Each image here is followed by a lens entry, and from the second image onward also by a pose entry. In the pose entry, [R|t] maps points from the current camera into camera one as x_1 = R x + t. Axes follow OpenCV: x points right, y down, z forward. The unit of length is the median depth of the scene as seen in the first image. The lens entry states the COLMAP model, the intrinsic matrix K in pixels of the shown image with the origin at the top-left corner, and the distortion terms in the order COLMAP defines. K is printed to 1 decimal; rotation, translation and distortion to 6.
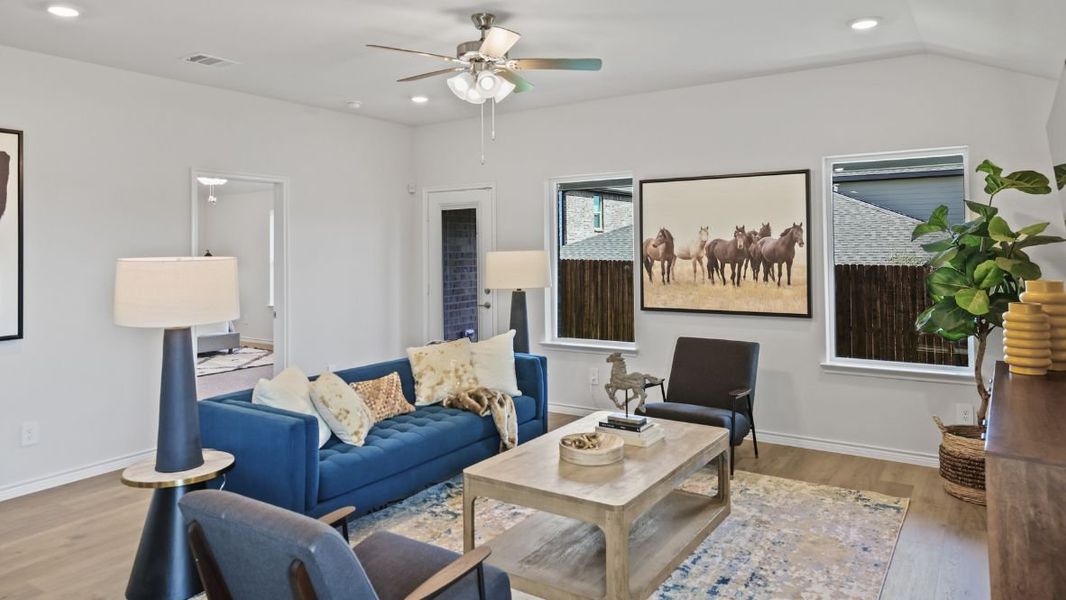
lens RADIAL K [[699.8, 0, 536.6], [0, 699.8, 235.2], [0, 0, 1]] dist [-0.001660, 0.001462]
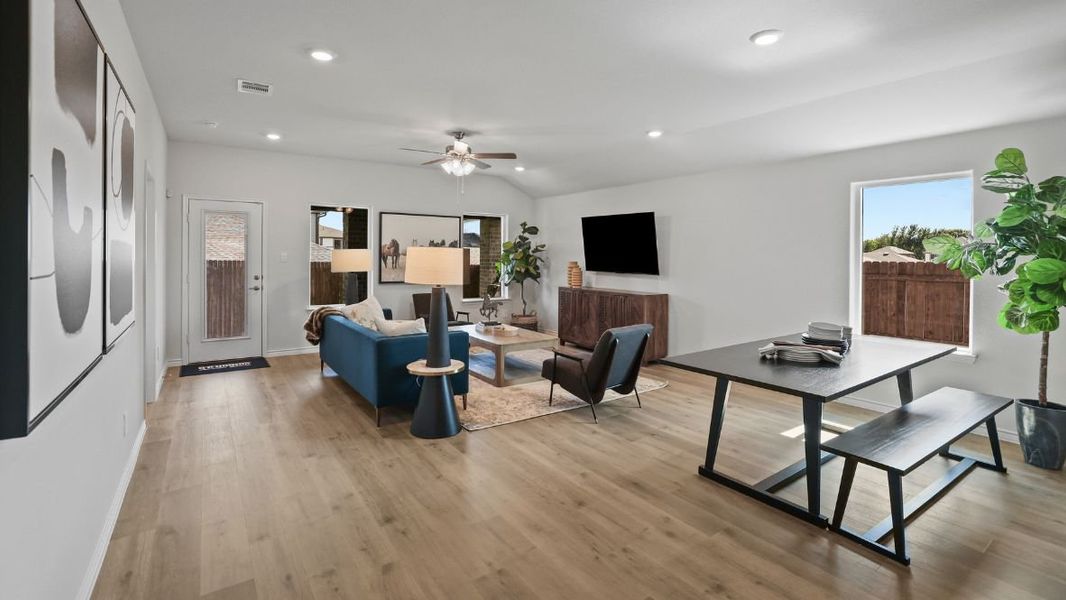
lens RADIAL K [[472.3, 0, 527.1], [0, 472.3, 256.7], [0, 0, 1]] dist [-0.009776, 0.000356]
pose [[0.387102, 0.012258, 0.921956, -0.916450], [-0.028996, 0.999579, -0.001115, 0.030580], [-0.921581, -0.026301, 0.387294, 0.195356]]
